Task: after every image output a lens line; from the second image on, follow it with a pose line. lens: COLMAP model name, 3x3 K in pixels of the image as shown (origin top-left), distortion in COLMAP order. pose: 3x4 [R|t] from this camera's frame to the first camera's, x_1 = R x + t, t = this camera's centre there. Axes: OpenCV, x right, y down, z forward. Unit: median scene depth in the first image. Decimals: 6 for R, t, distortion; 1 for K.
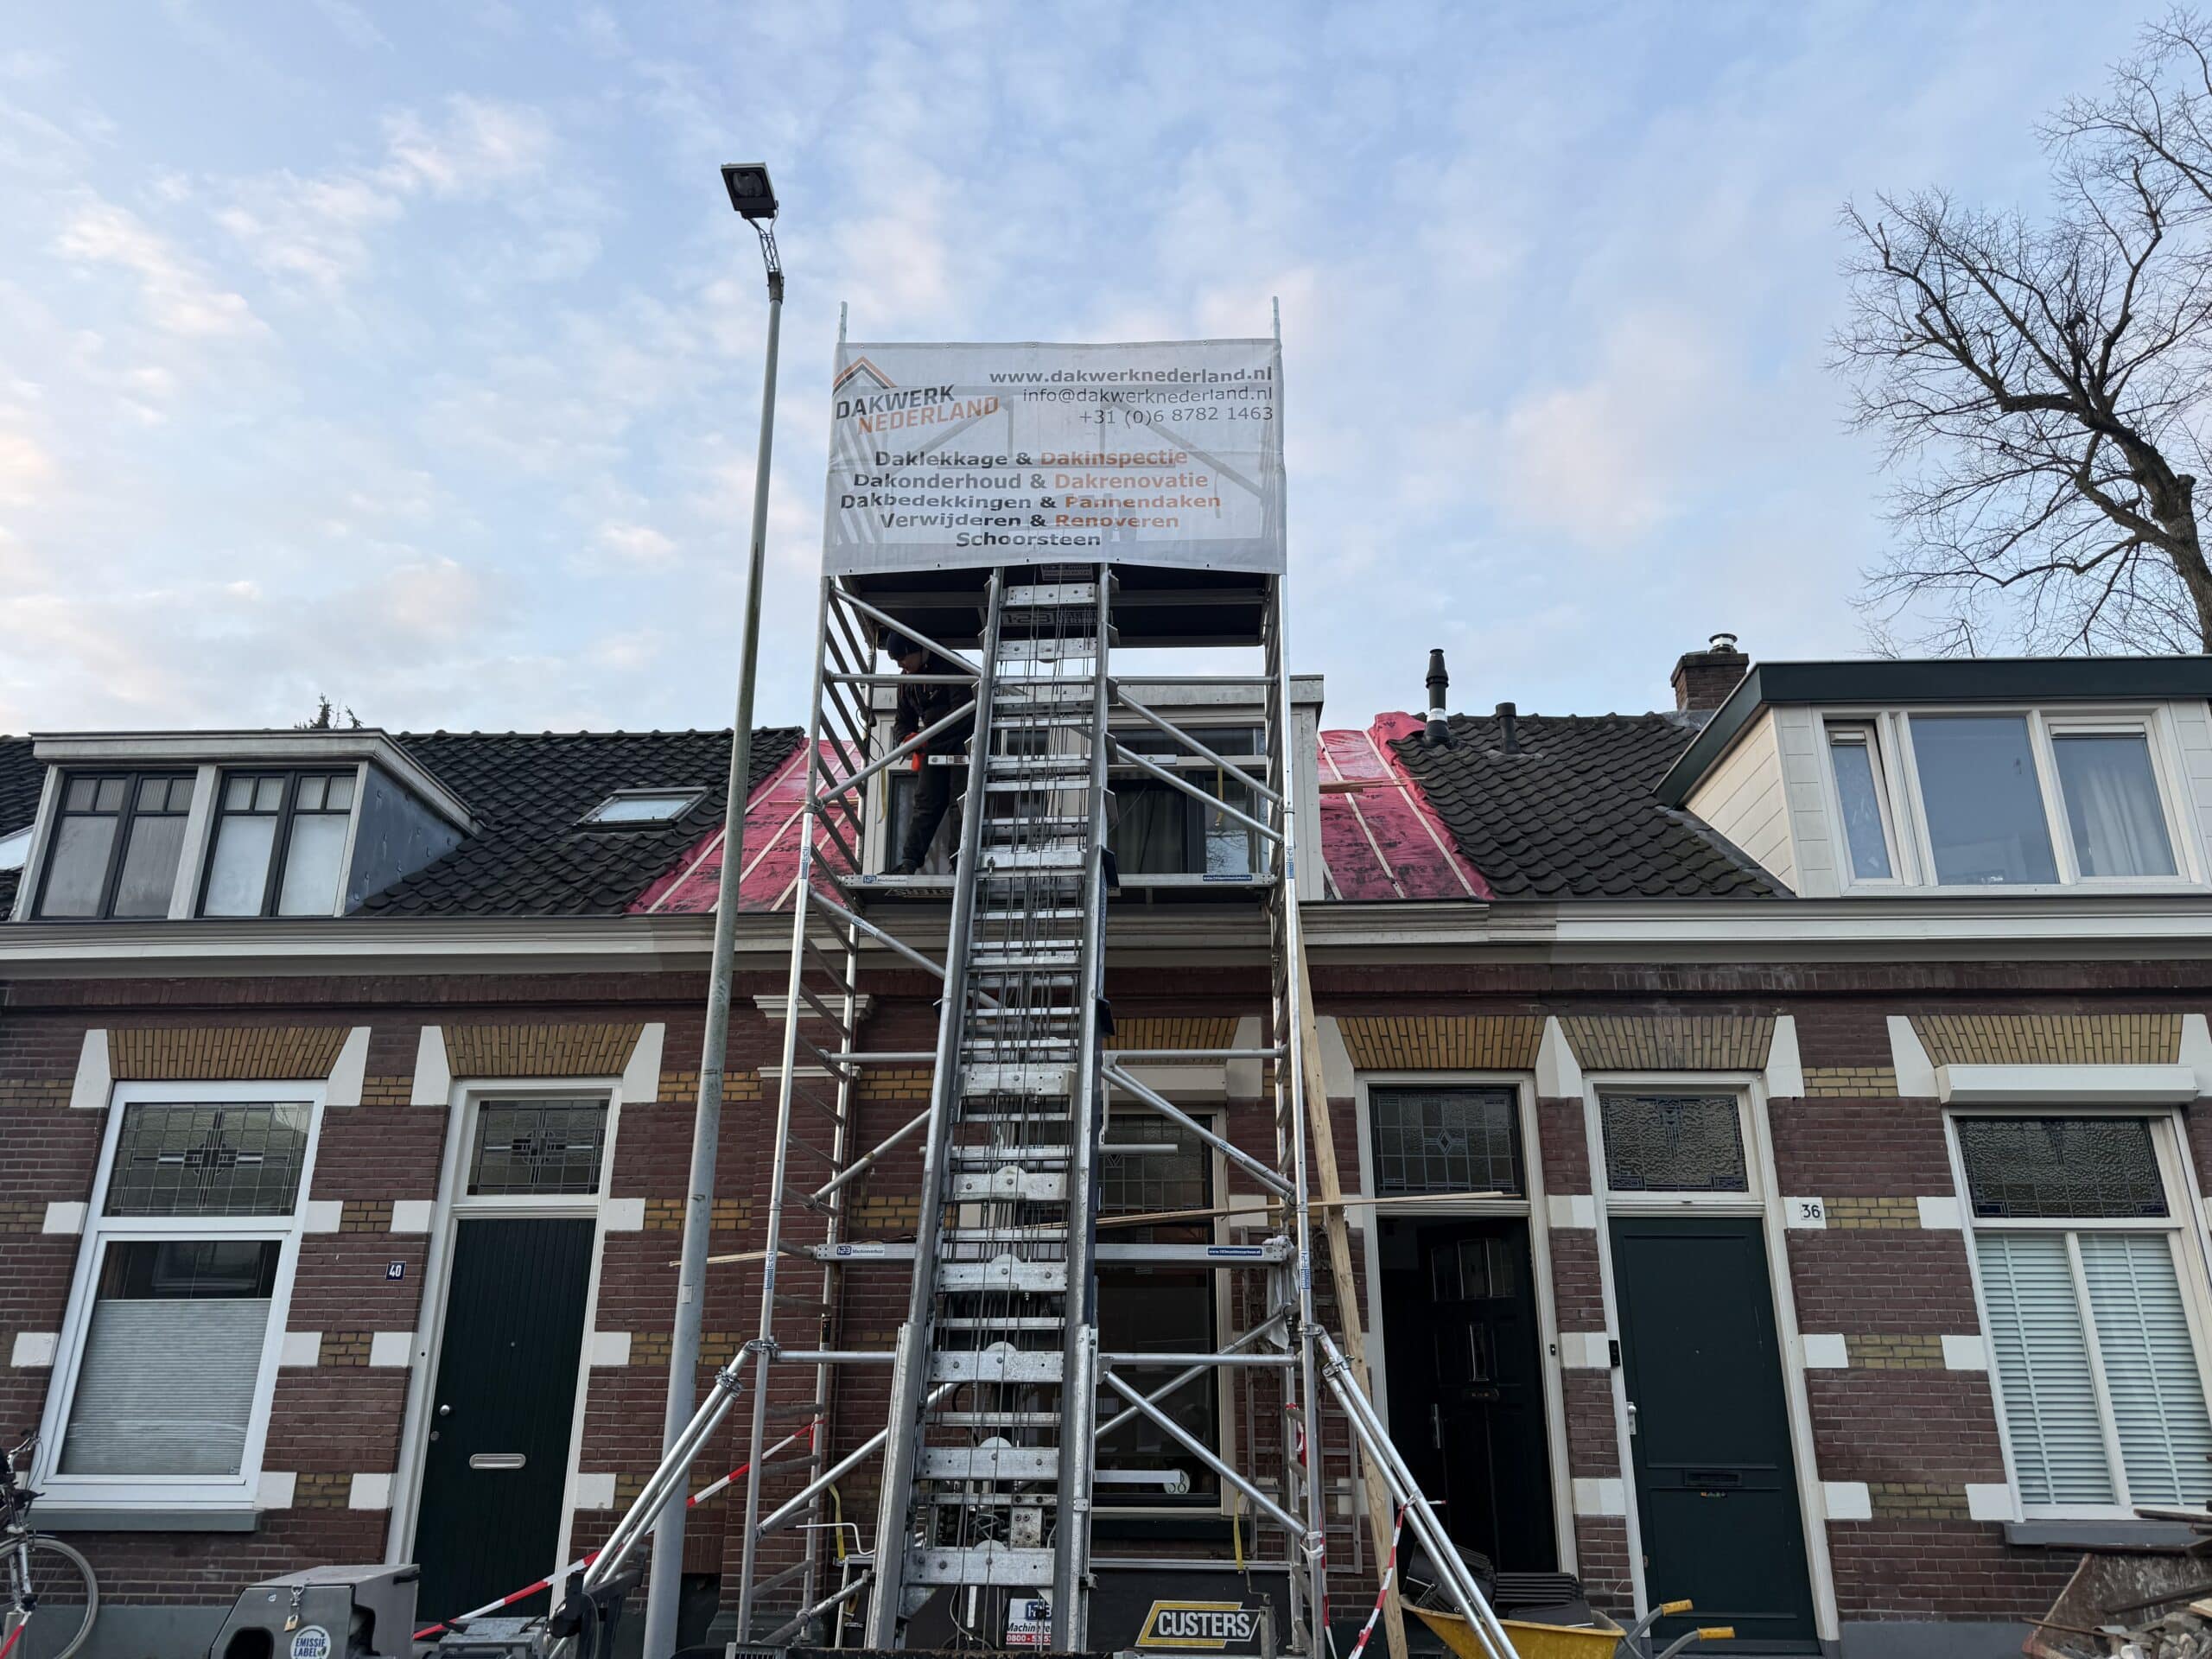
lens RADIAL K [[1569.3, 0, 1103.0], [0, 1569.3, 833.1], [0, 0, 1]] dist [0.024885, -0.014933]
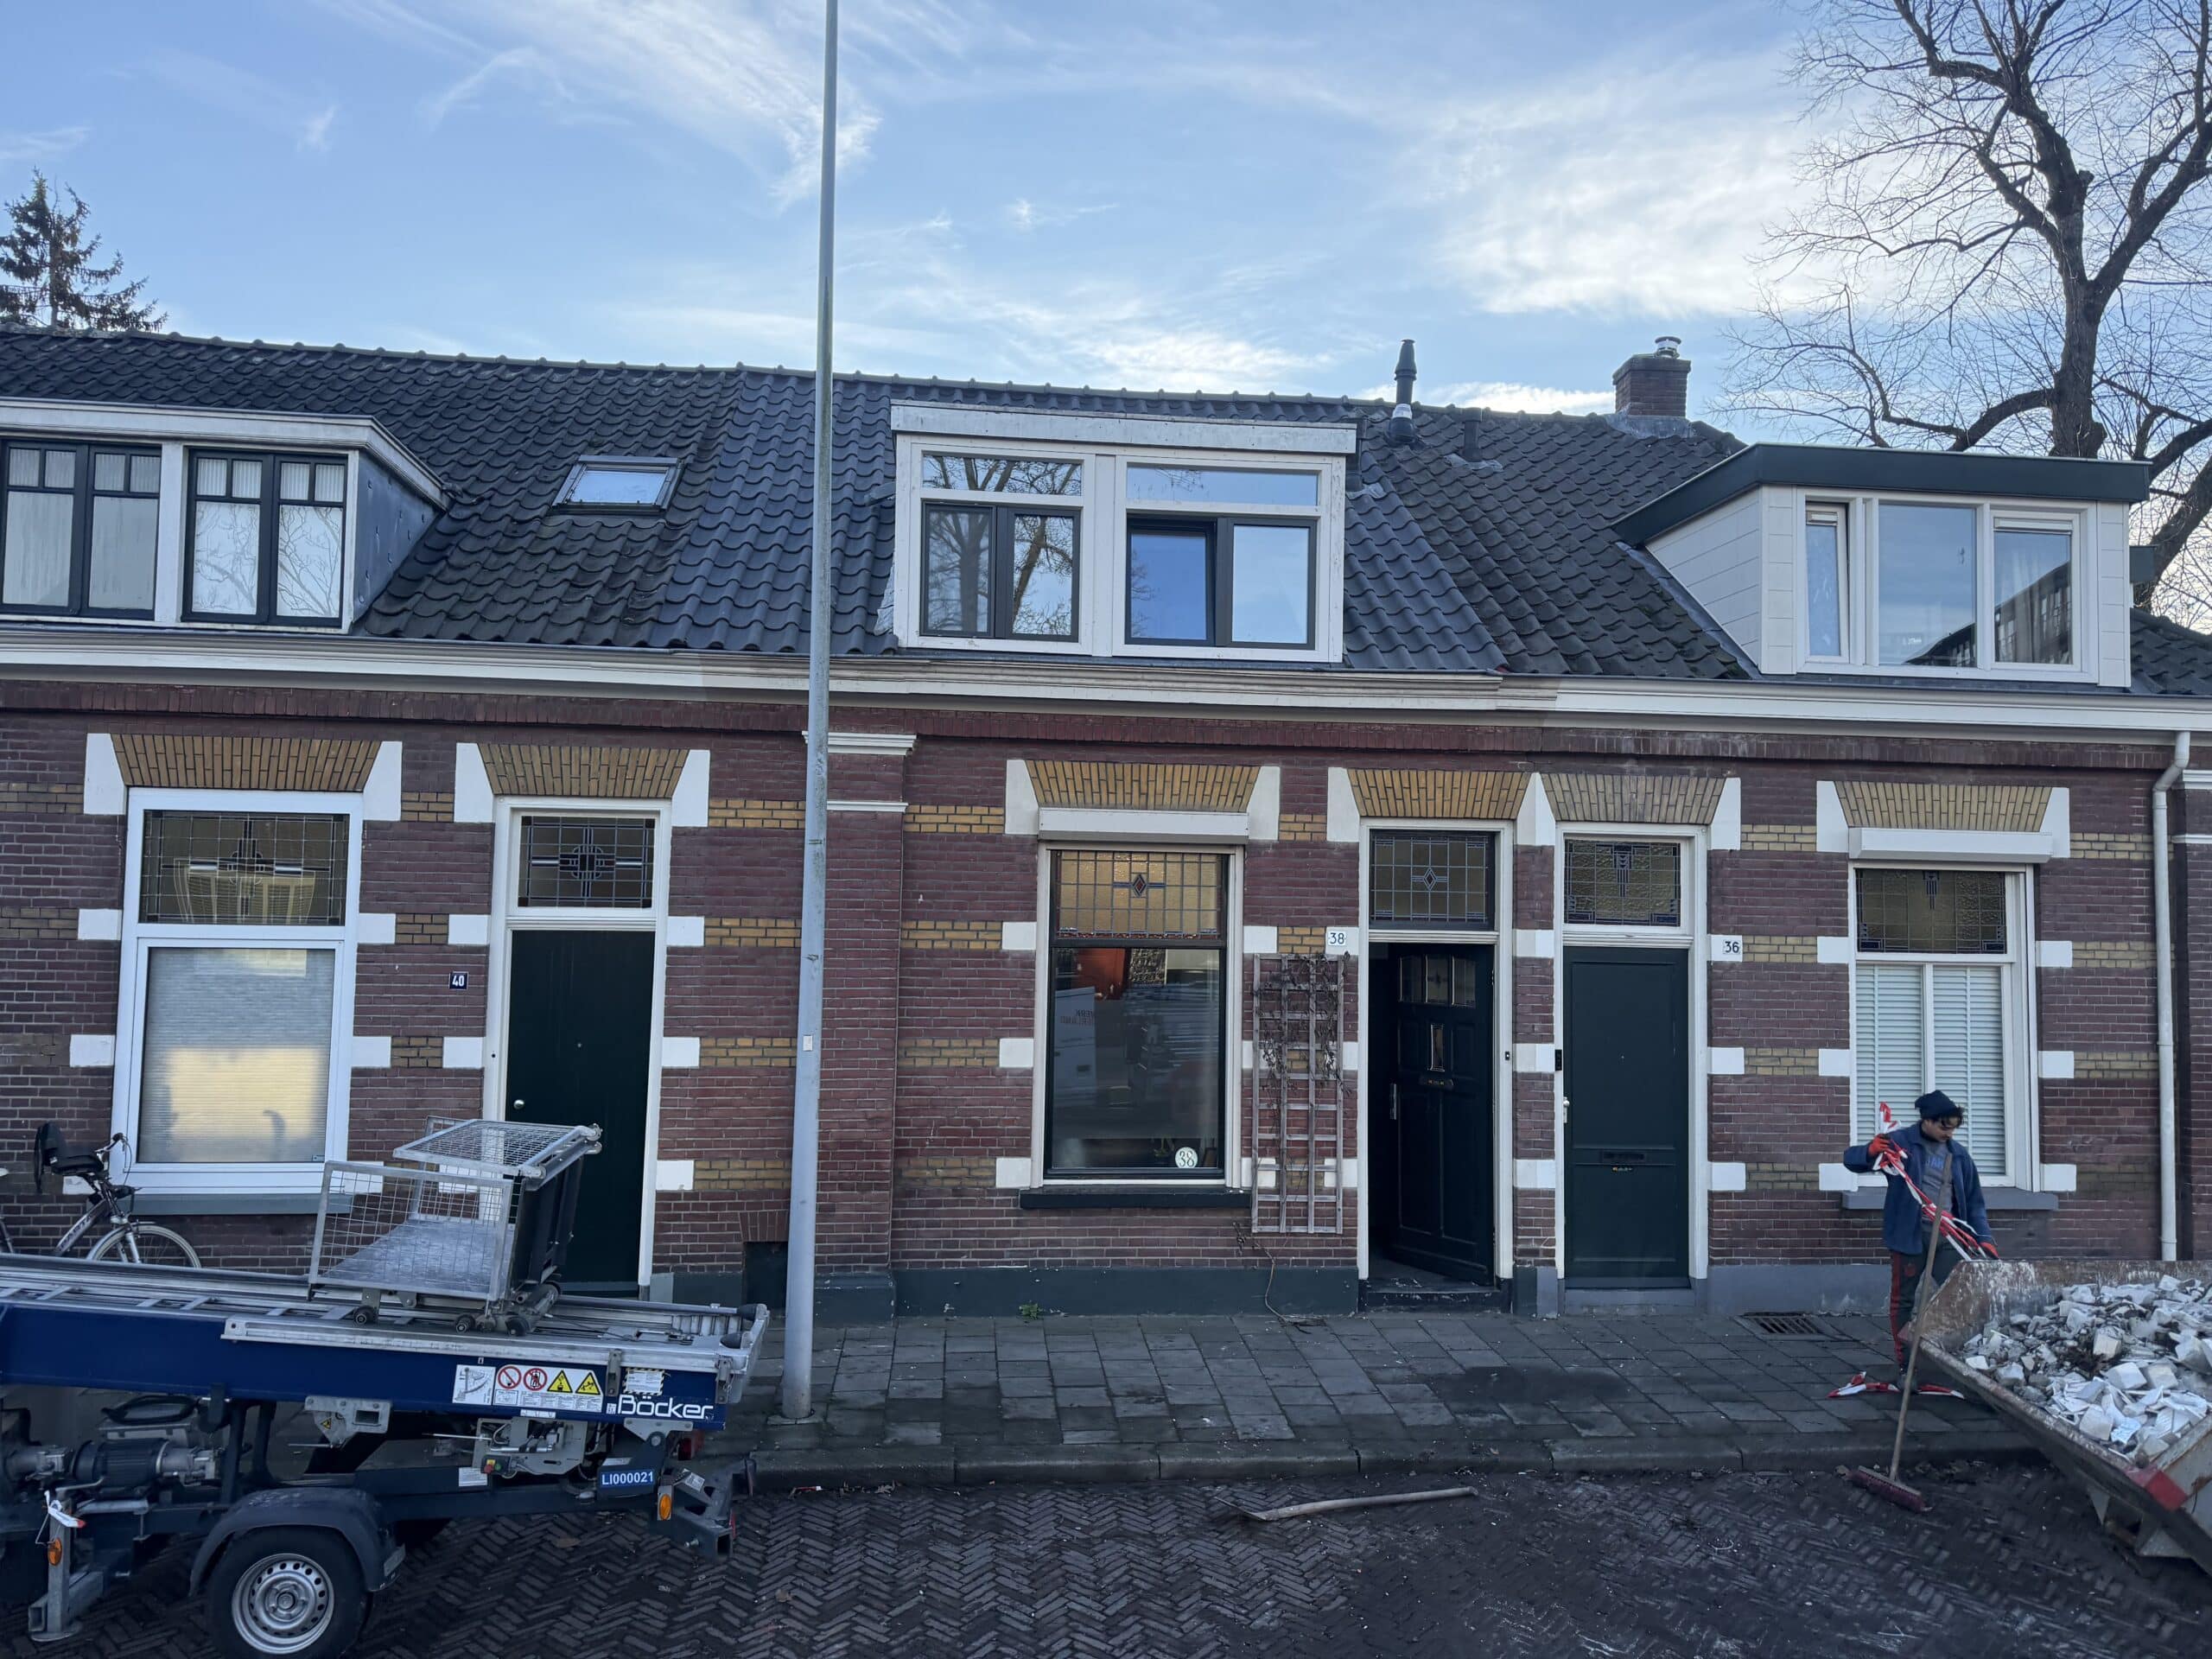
lens RADIAL K [[1562.0, 0, 1121.0], [0, 1562.0, 830.2], [0, 0, 1]] dist [0.080547, -0.095006]
pose [[0.987582, 0.022386, 0.155503, -0.178387], [-0.066337, 0.956650, 0.283584, -0.141390], [-0.142413, -0.290378, 0.946255, -0.021779]]
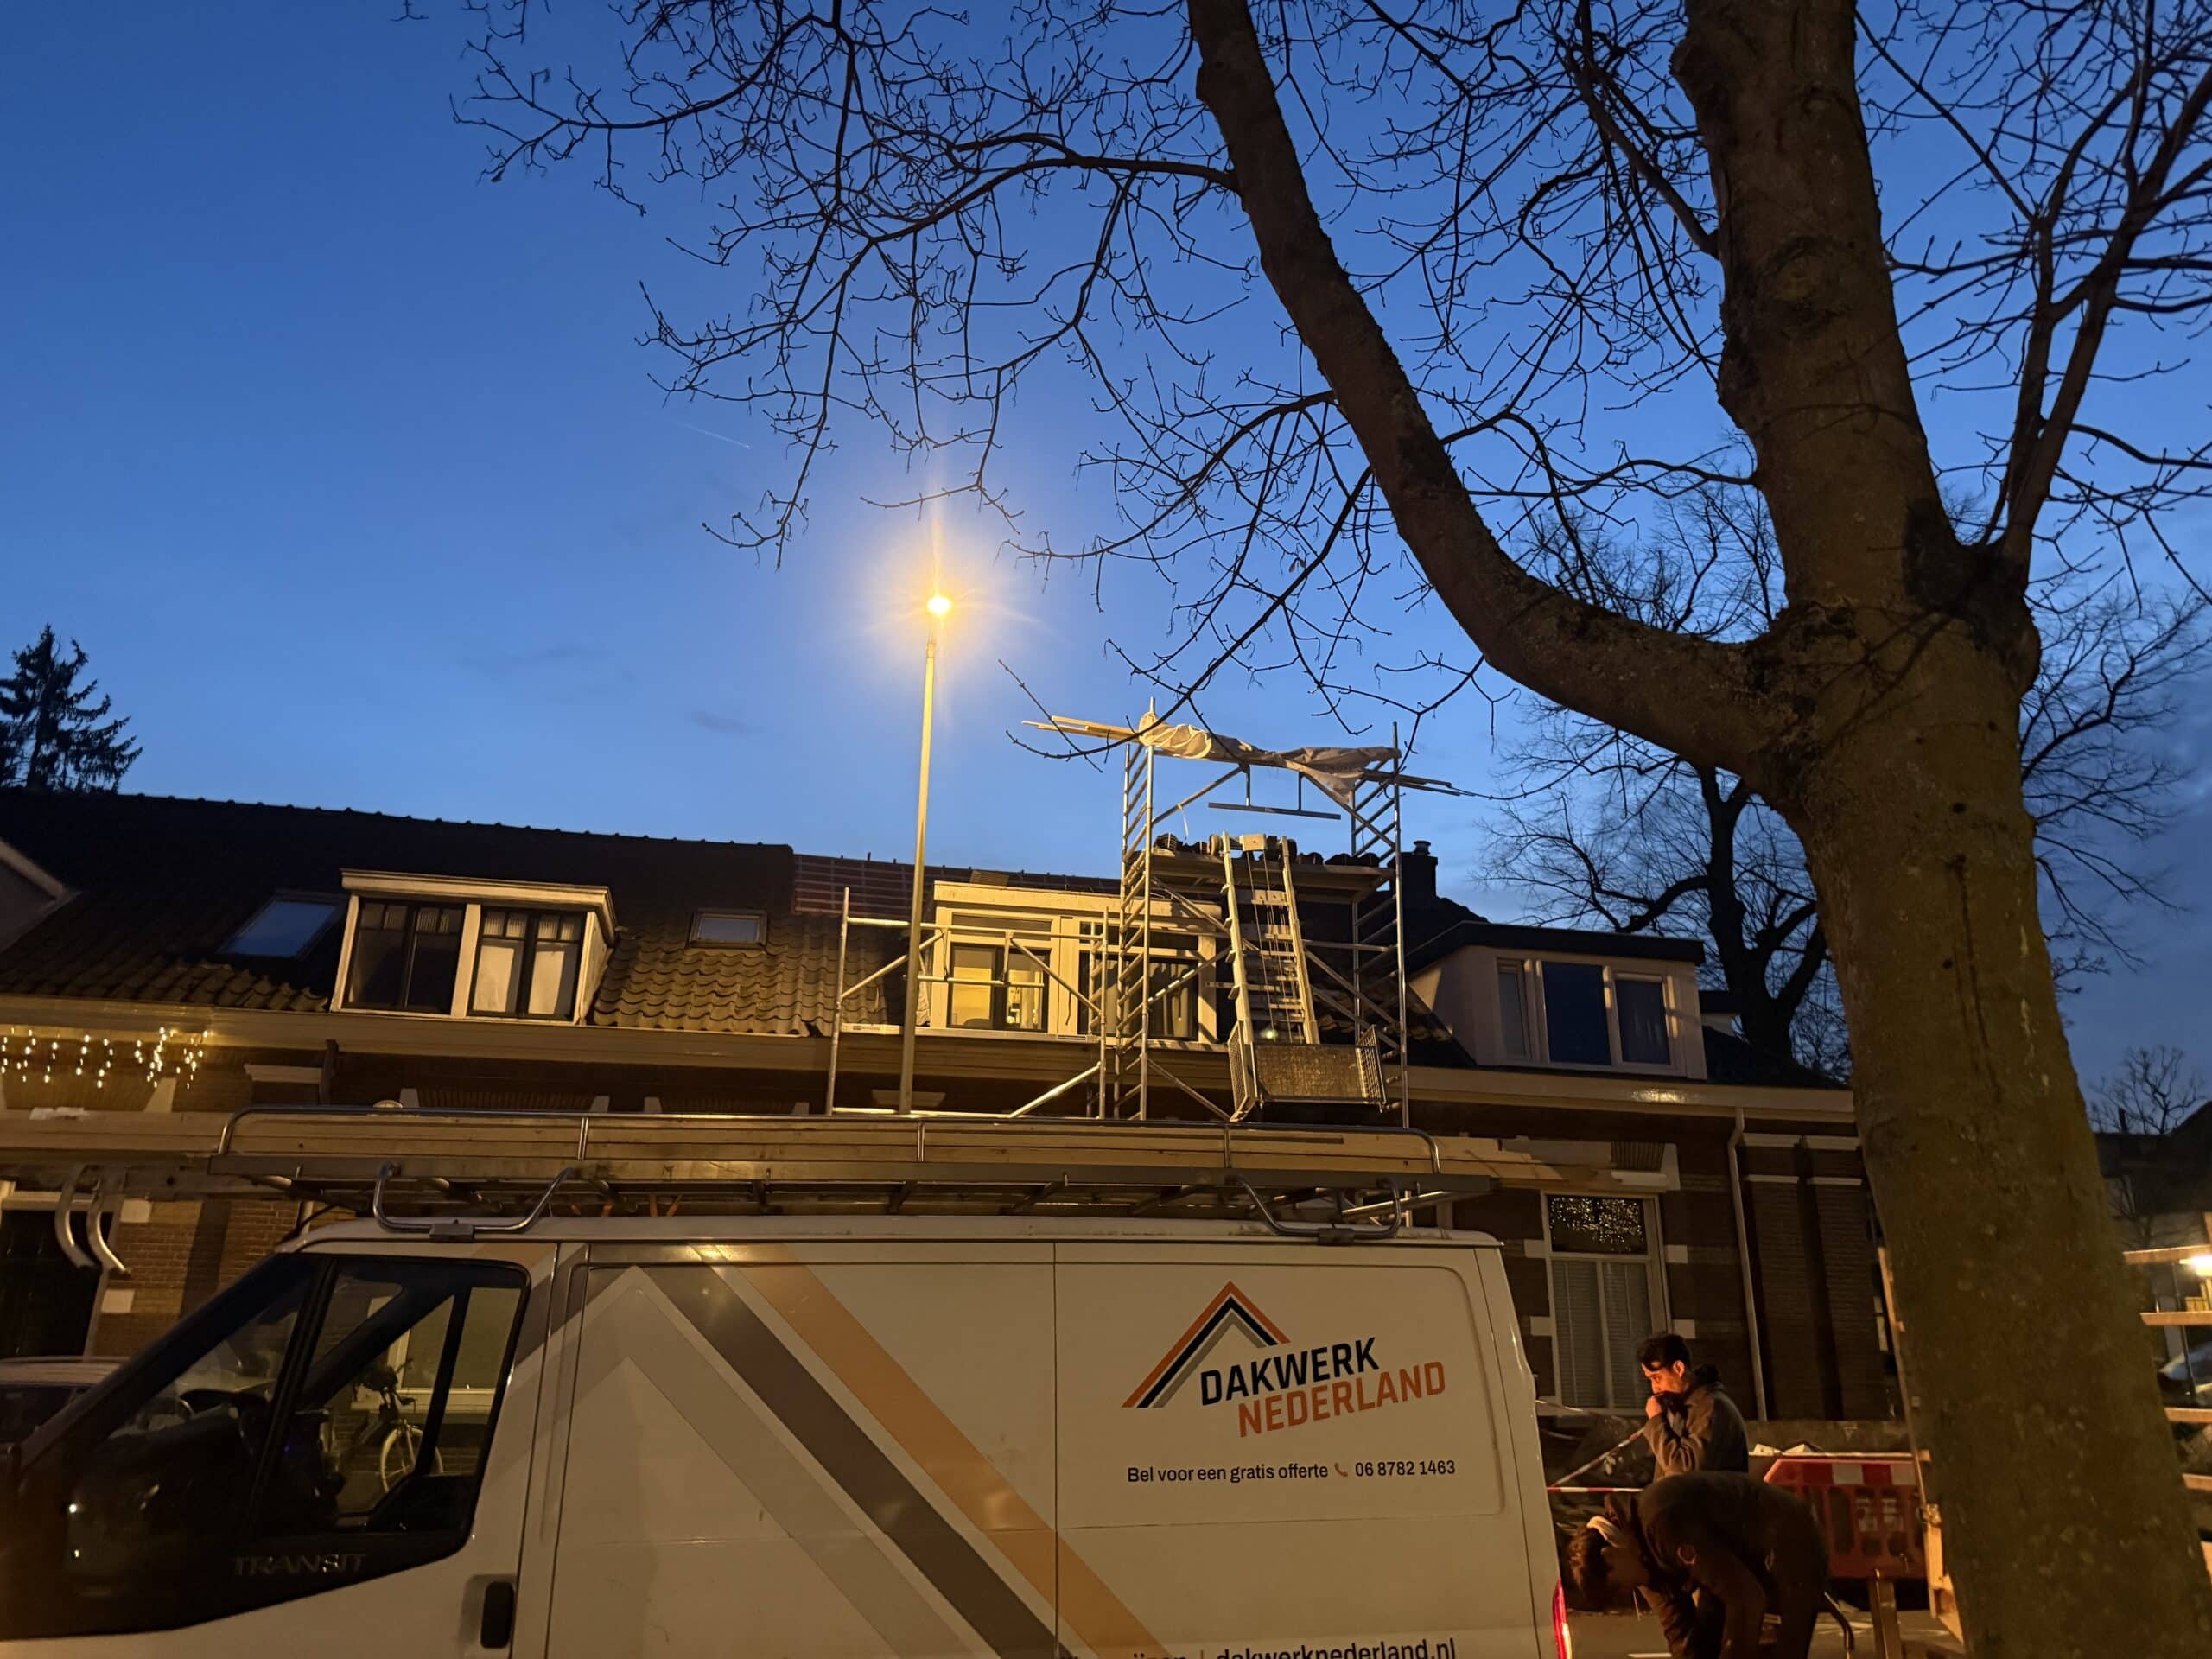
lens RADIAL K [[1544.5, 0, 1114.9], [0, 1544.5, 829.8], [0, 0, 1]] dist [0.145134, -0.242711]
pose [[0.967427, 0.089986, 0.236617, -0.393026], [-0.096226, 0.995248, 0.014931, -0.211317], [-0.234149, -0.037213, 0.971488, -0.599226]]
